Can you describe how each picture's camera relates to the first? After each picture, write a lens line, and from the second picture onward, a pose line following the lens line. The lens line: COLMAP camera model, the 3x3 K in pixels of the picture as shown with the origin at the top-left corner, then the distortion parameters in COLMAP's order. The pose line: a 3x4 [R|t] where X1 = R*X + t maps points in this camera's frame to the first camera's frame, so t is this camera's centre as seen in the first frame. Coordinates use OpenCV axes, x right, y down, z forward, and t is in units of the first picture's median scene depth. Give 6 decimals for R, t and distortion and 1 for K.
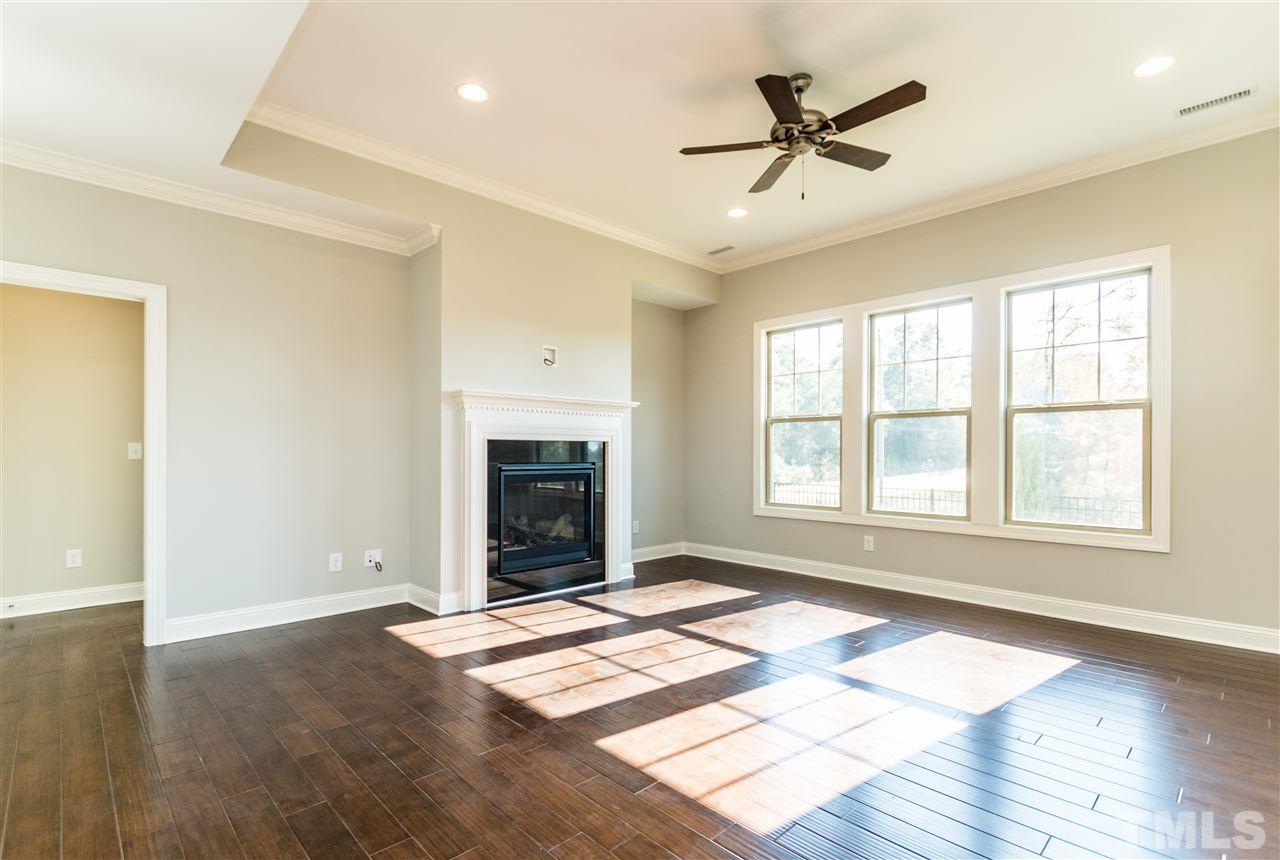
lens RADIAL K [[602.6, 0, 626.1], [0, 602.6, 446.1], [0, 0, 1]] dist [-0.004178, -0.000398]
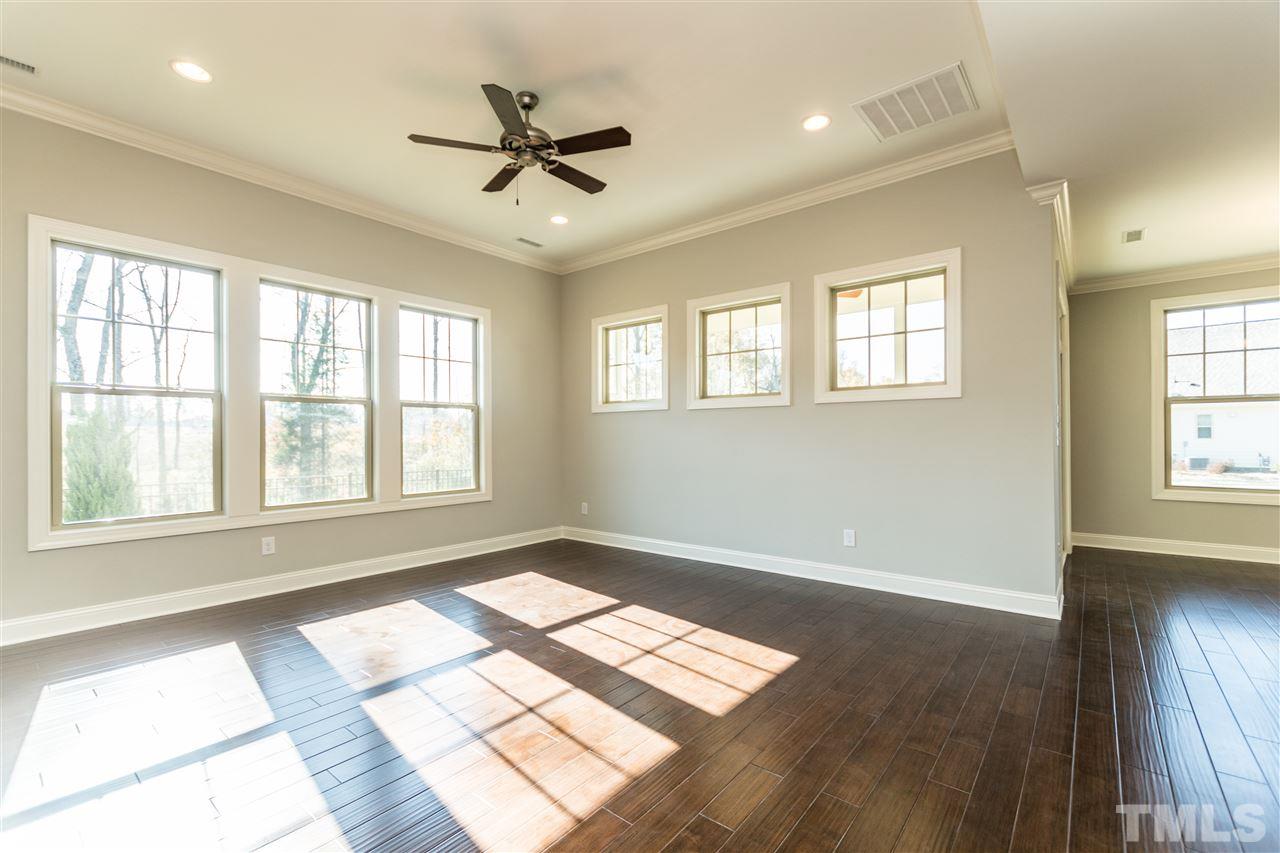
lens RADIAL K [[579.0, 0, 640.0], [0, 579.0, 426.5], [0, 0, 1]] dist [0.001068, 0.000191]
pose [[-0.139167, 0.011031, 0.990207, -0.770033], [-0.000401, 0.999937, -0.011196, 0.003974], [-0.990269, -0.001955, -0.139154, 0.957972]]
